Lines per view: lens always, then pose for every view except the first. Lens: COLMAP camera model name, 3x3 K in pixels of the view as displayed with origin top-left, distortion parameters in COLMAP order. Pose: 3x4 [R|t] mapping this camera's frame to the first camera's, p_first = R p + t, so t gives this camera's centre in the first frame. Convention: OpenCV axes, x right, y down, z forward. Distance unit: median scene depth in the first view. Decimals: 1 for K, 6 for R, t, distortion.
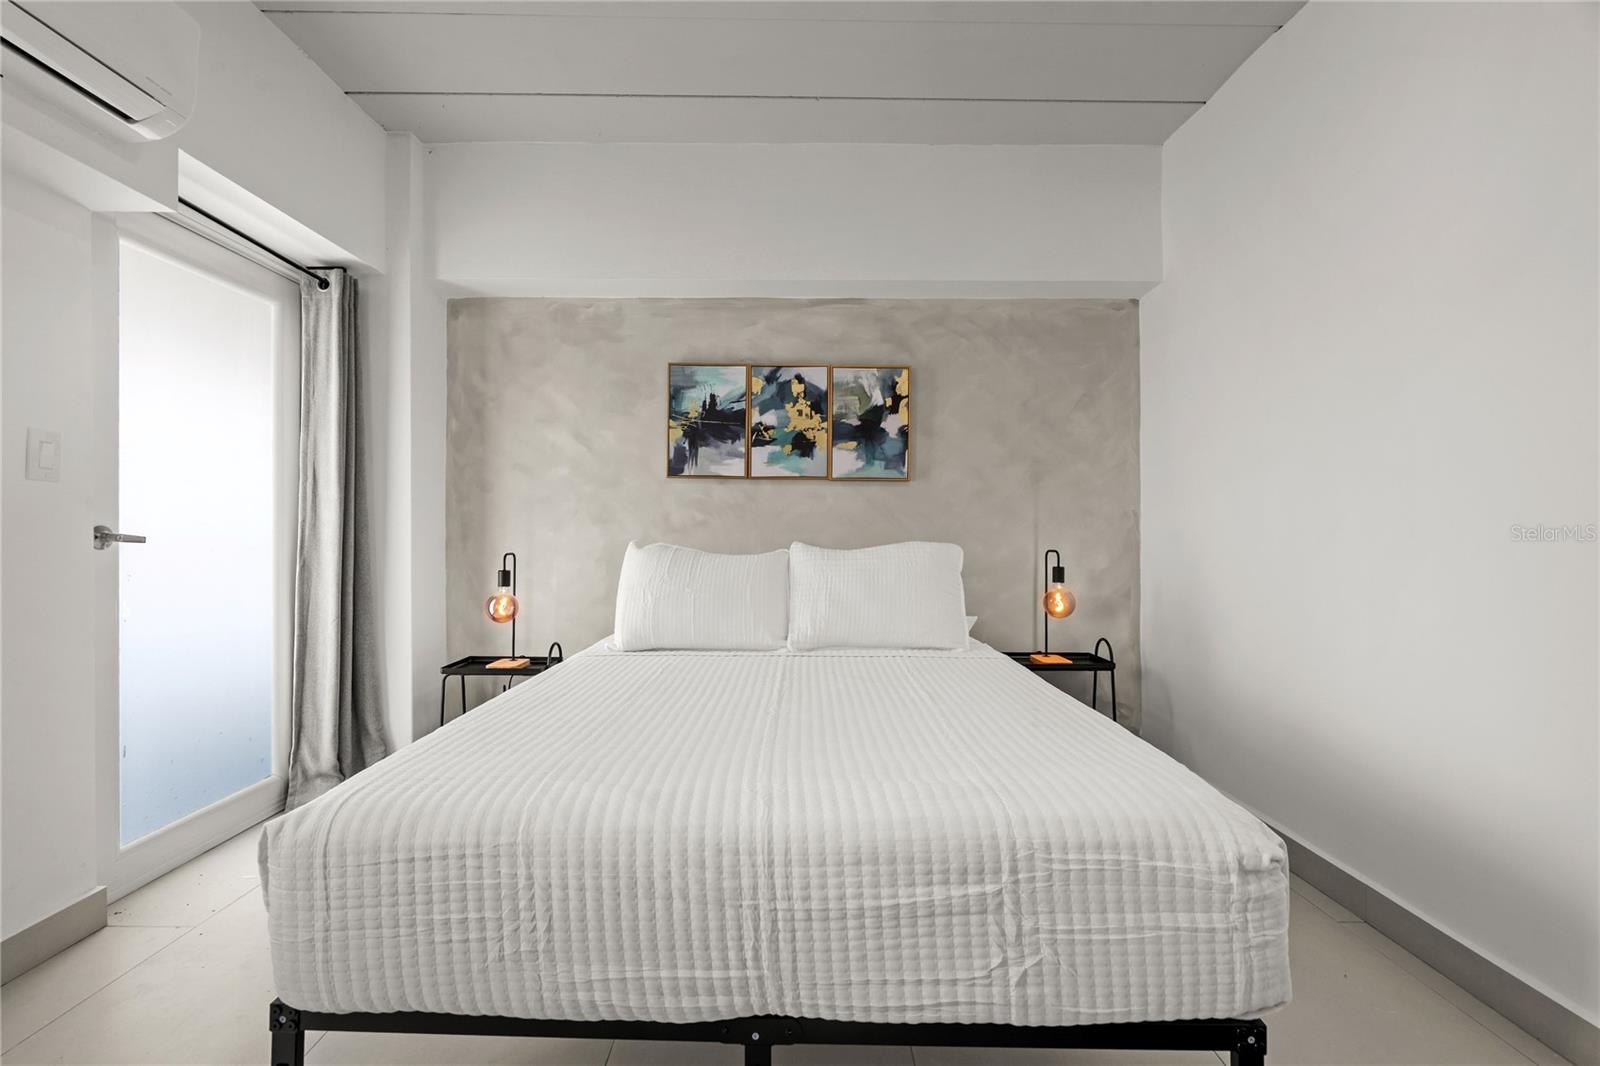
lens RADIAL K [[715.5, 0, 799.9], [0, 715.5, 522.8], [0, 0, 1]] dist [-0.004672, 0.002316]
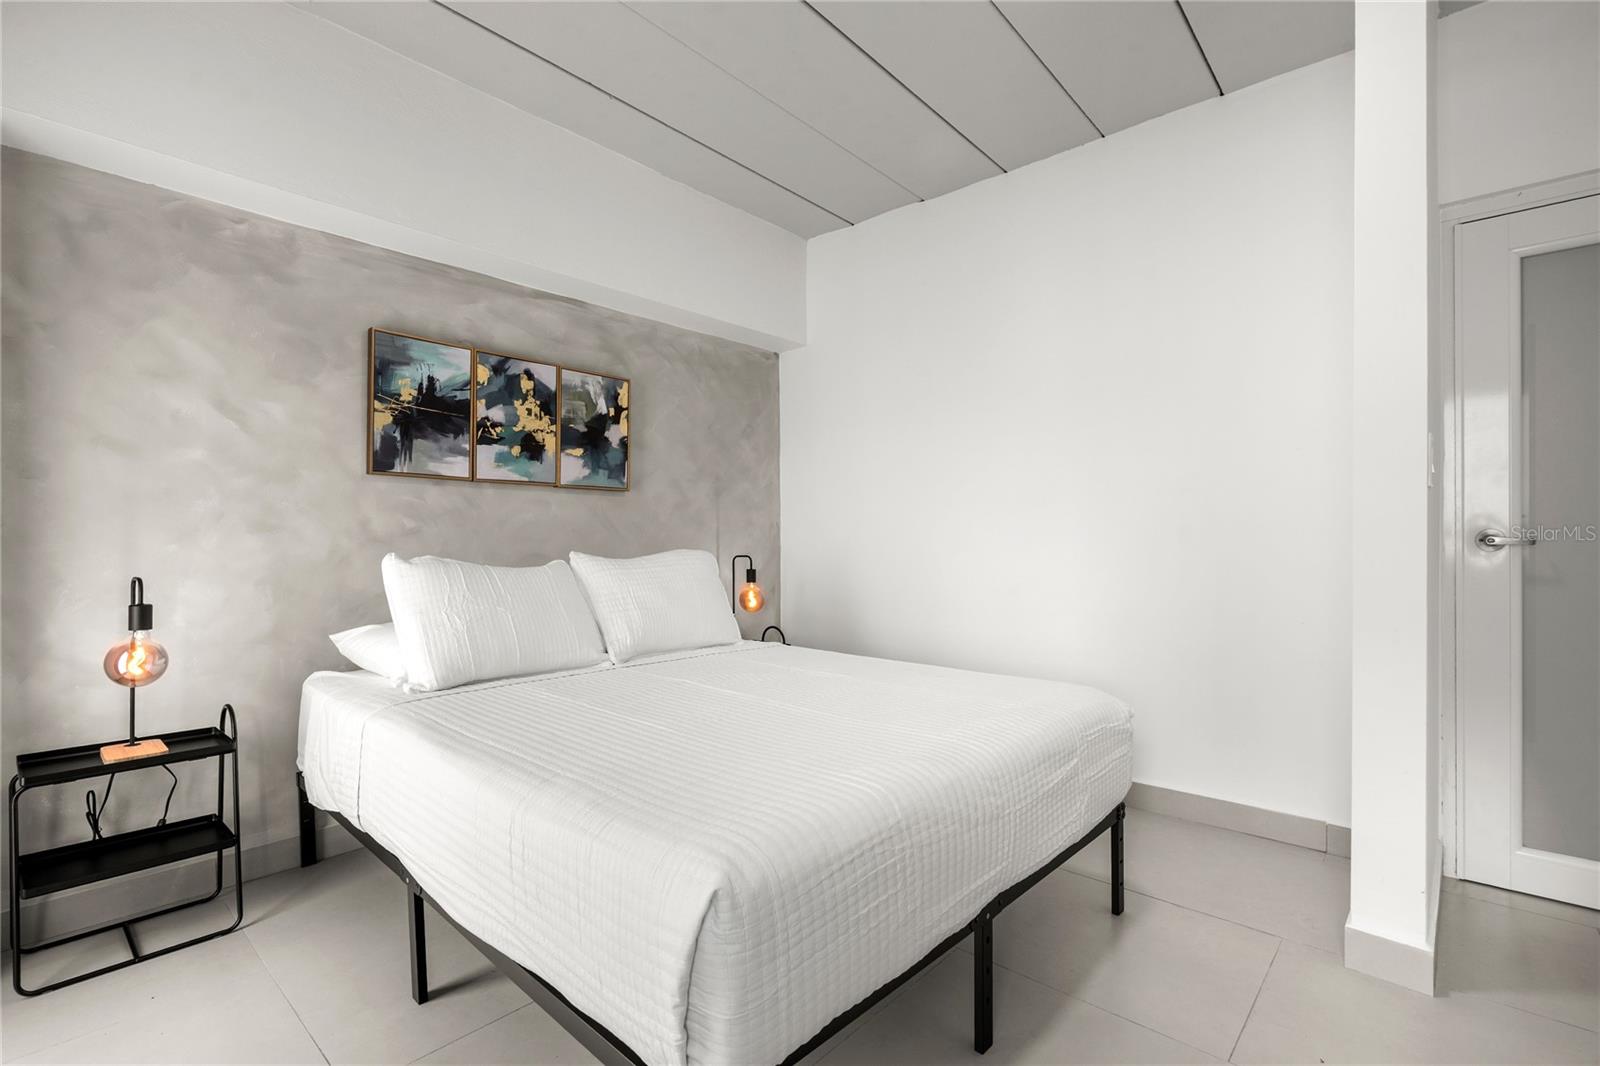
lens RADIAL K [[715.5, 0, 801.7], [0, 715.5, 538.5], [0, 0, 1]] dist [-0.004672, 0.002316]
pose [[0.681644, -0.004157, 0.731672, -0.433055], [-0.001063, 0.999977, 0.006672, 0.002175], [-0.731683, -0.005325, 0.681624, 0.119577]]
